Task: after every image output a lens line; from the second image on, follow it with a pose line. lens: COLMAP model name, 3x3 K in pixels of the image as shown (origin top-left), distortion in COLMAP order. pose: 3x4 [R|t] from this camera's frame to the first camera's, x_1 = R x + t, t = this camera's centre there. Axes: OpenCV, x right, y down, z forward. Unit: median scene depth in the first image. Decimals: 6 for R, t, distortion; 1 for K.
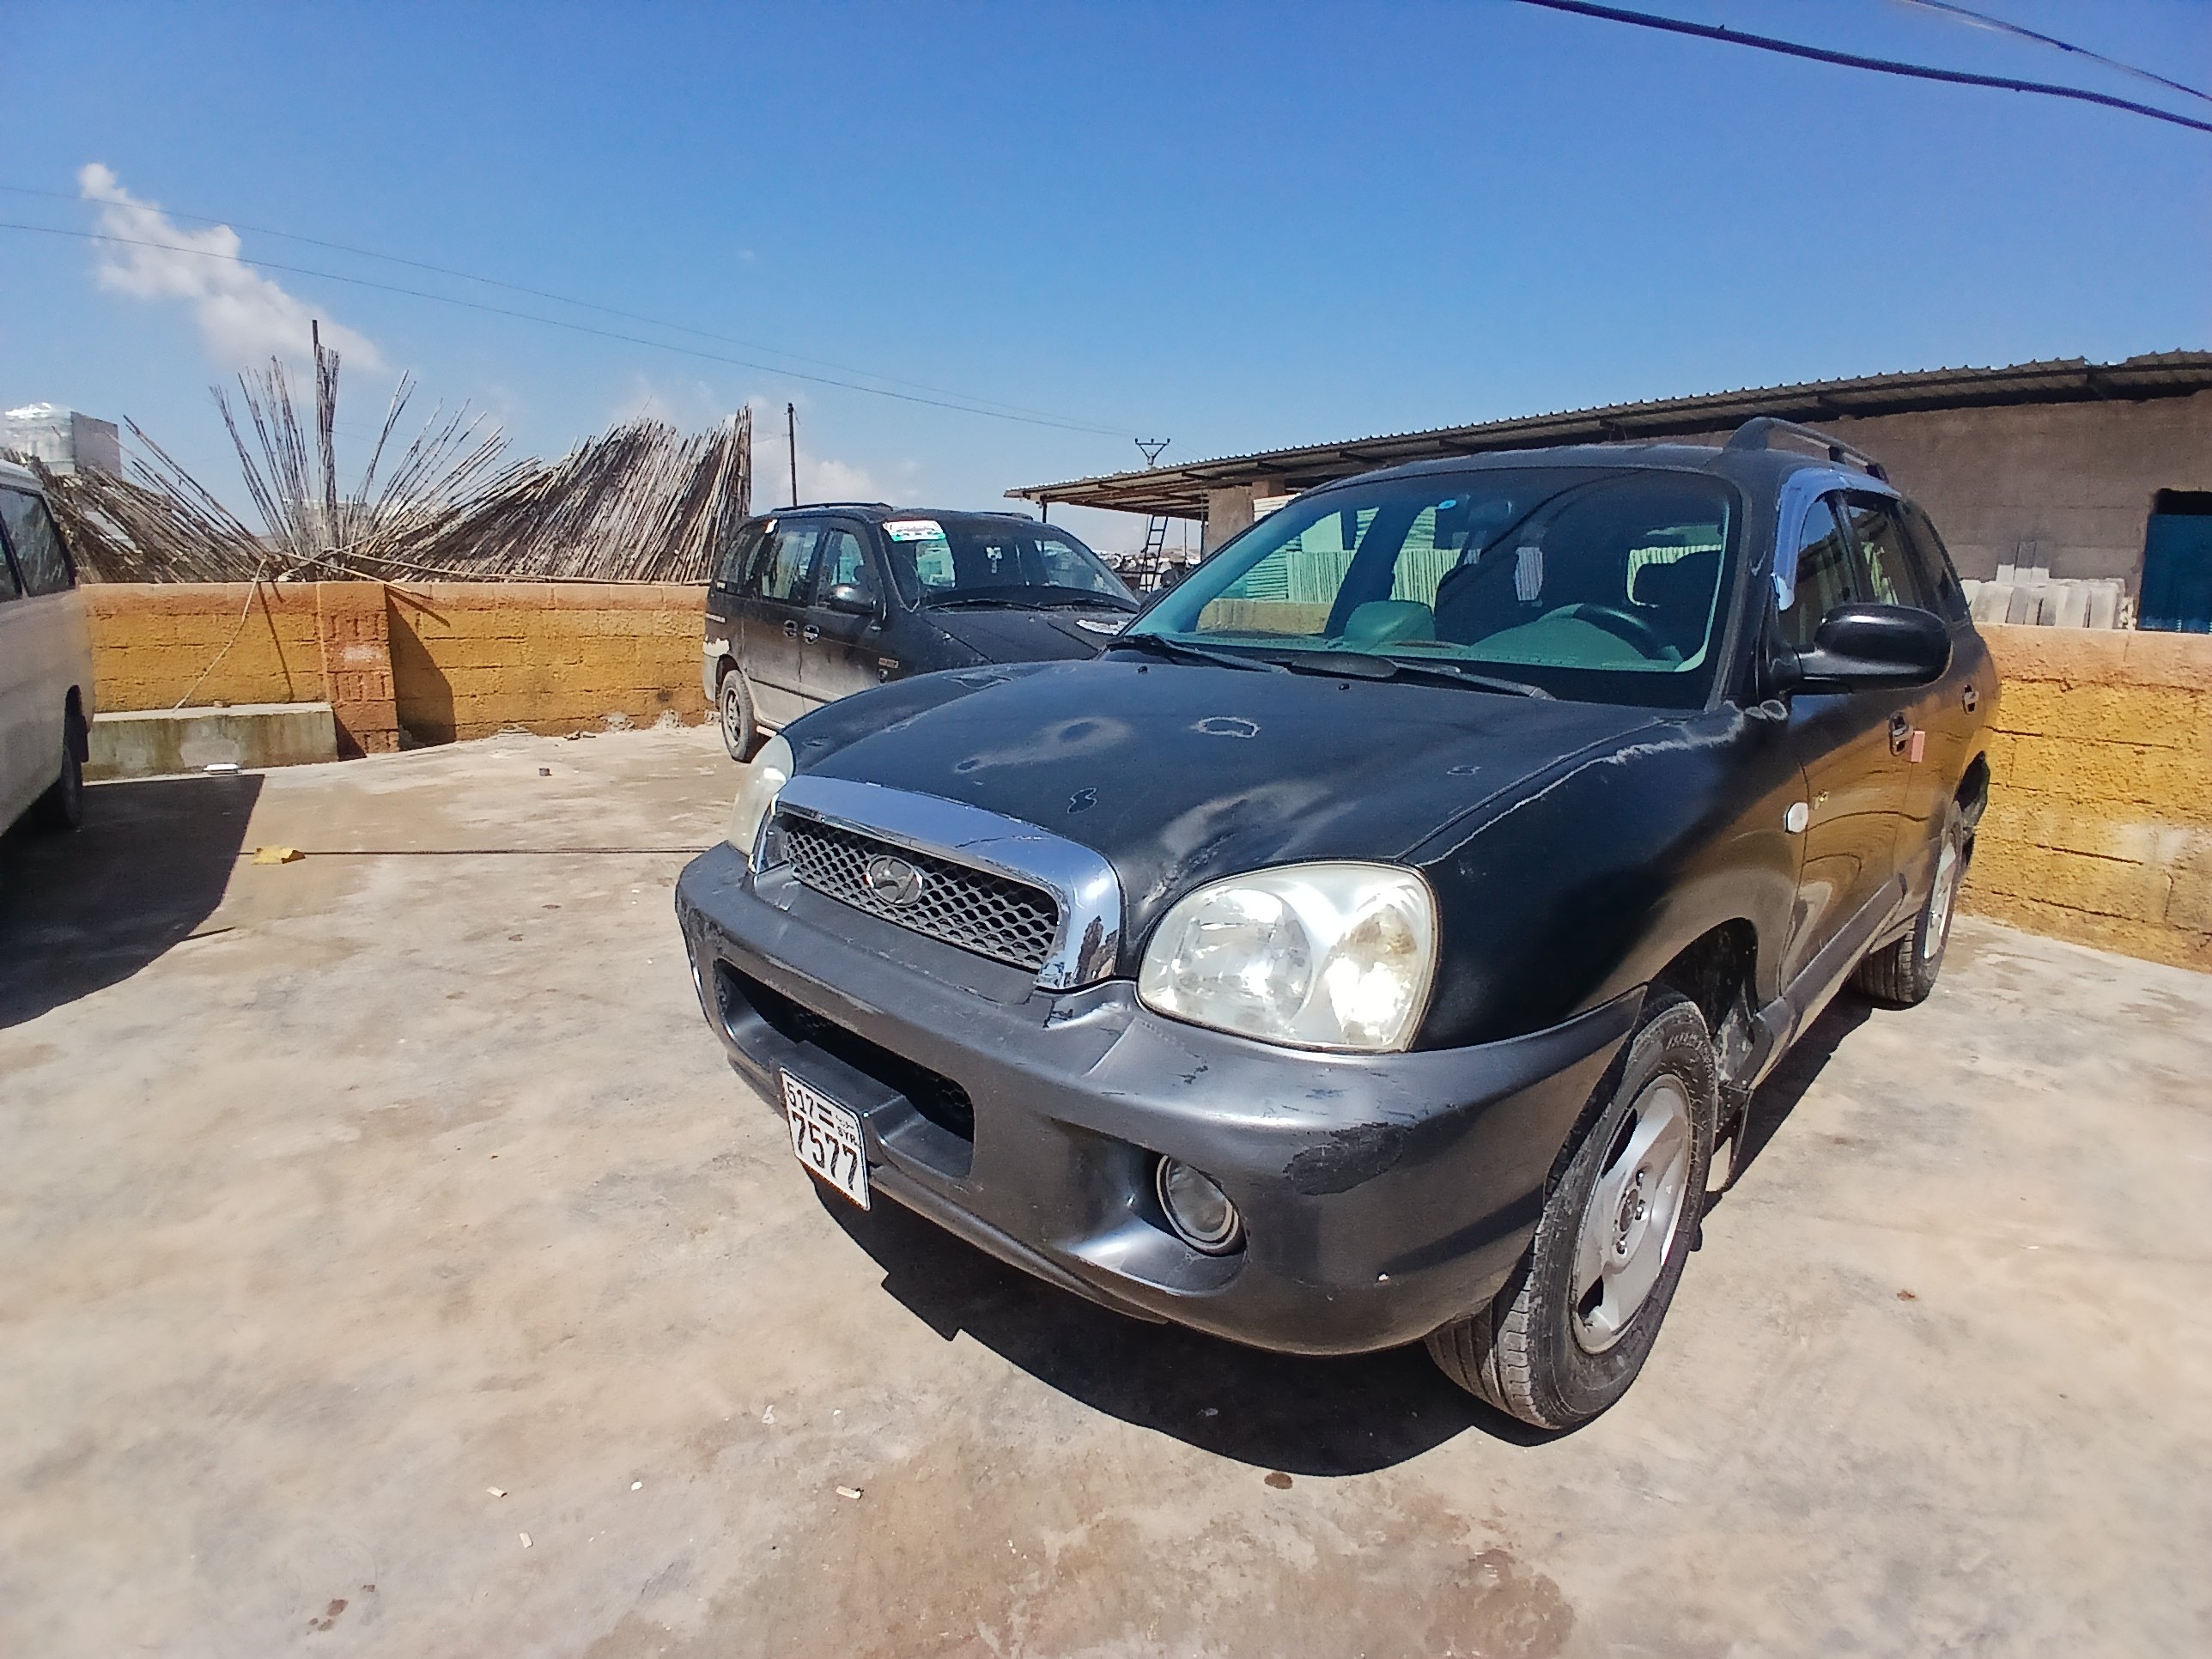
lens RADIAL K [[1116.9, 0, 1105.0], [0, 1116.9, 820.5], [0, 0, 1]] dist [0.002026, -0.047447]
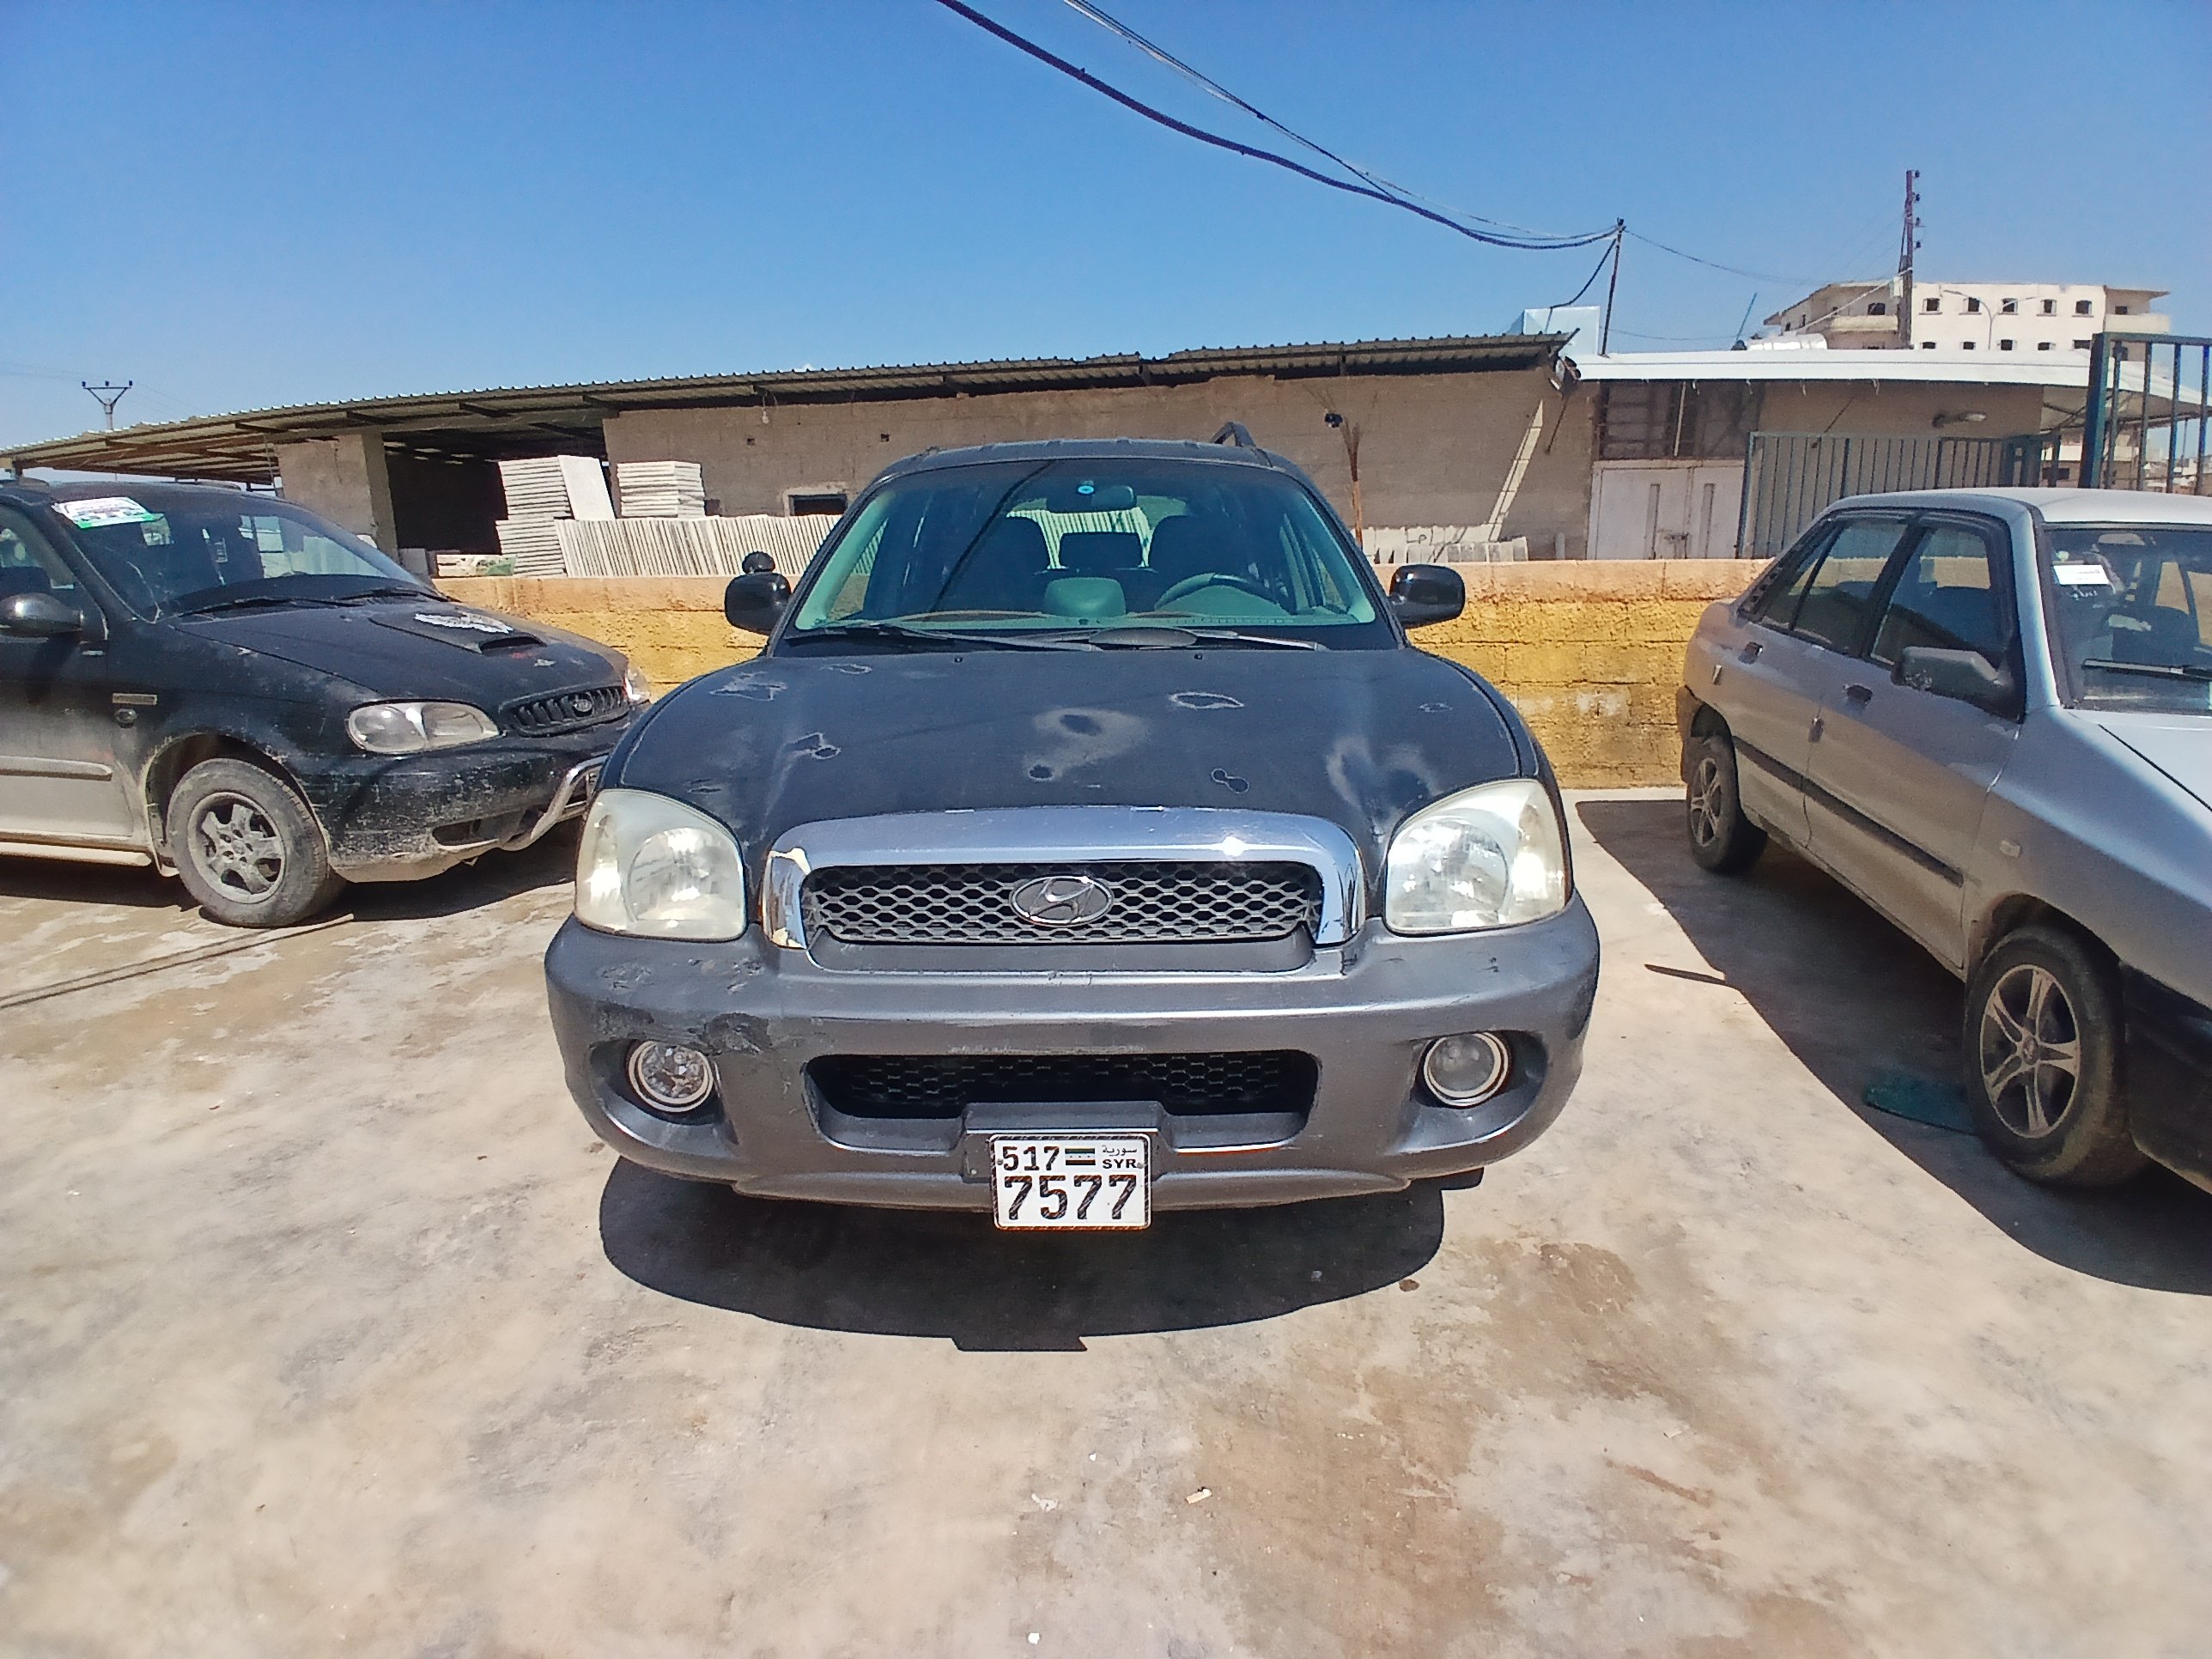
lens RADIAL K [[1116.9, 0, 1105.0], [0, 1116.9, 820.5], [0, 0, 1]] dist [0.002026, -0.047447]
pose [[0.707884, -0.194512, 0.679018, -0.185048], [0.170236, 0.979979, 0.103253, -0.024522], [-0.685507, 0.042502, 0.726824, 0.064707]]
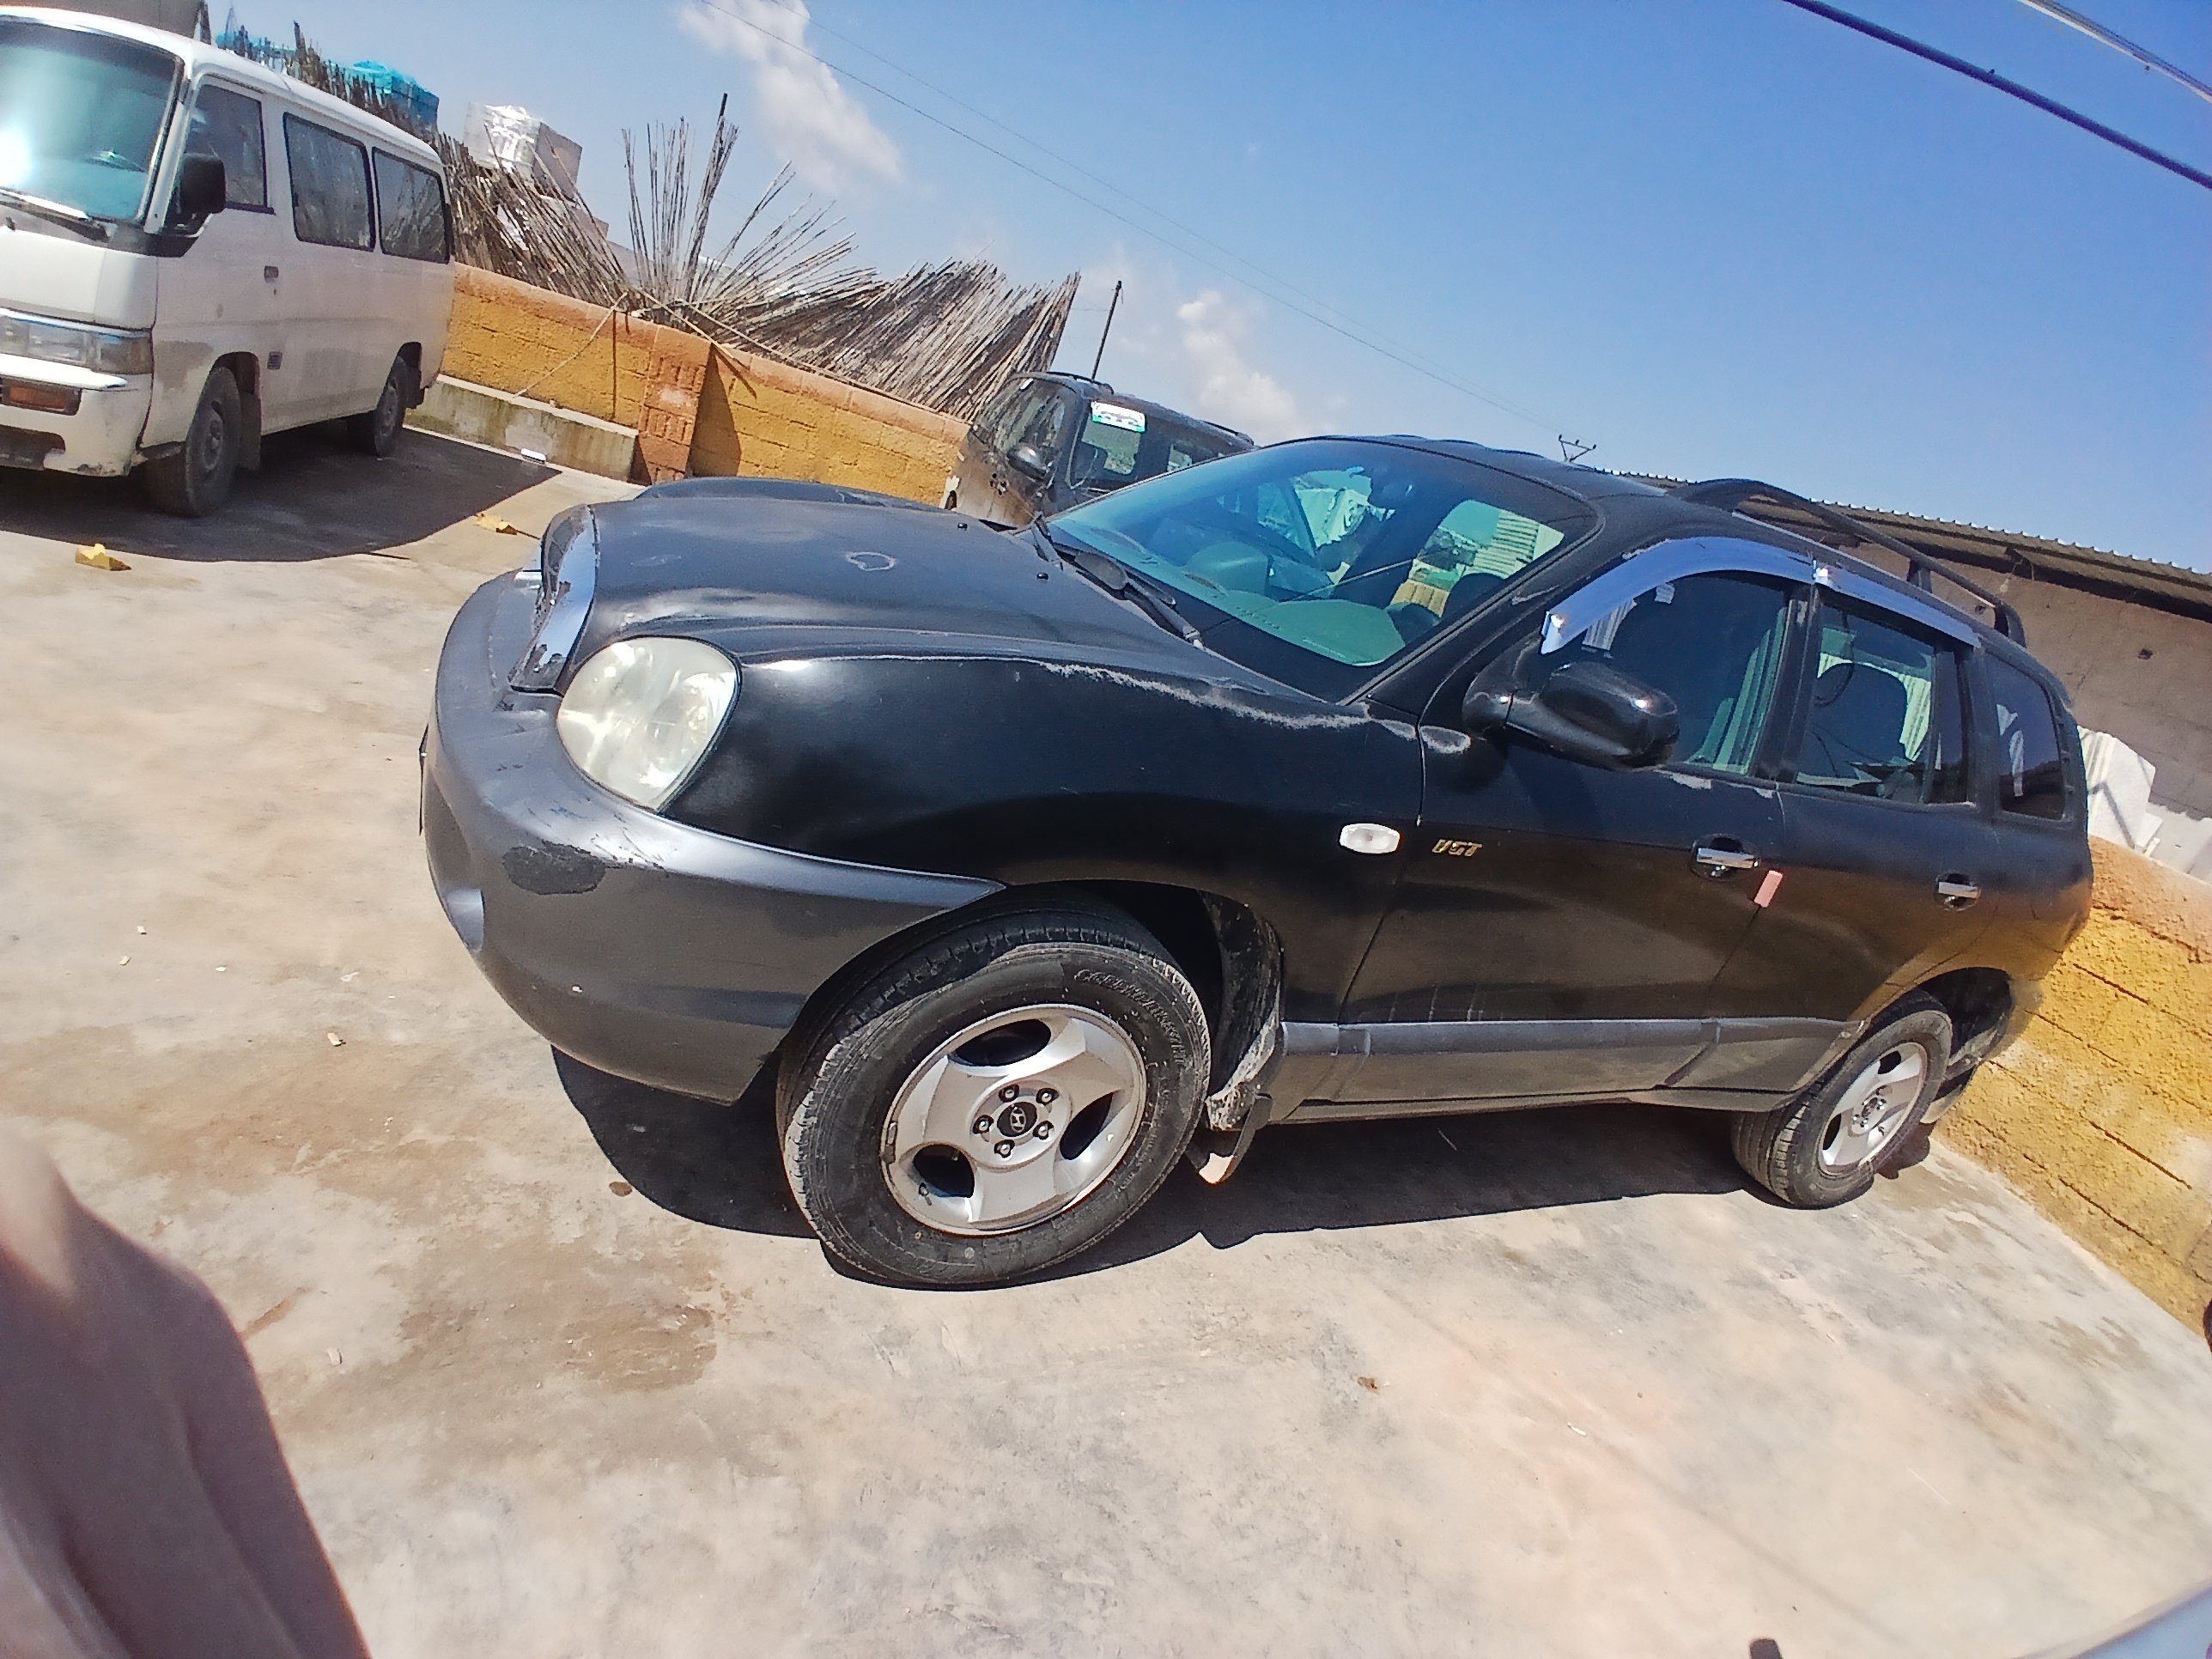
lens RADIAL K [[1116.9, 0, 1105.0], [0, 1116.9, 820.5], [0, 0, 1]] dist [0.002026, -0.047447]
pose [[0.903595, 0.356601, -0.237385, 0.162313], [-0.343290, 0.934238, 0.096698, -0.007883], [0.256257, -0.005883, 0.966591, 0.006752]]
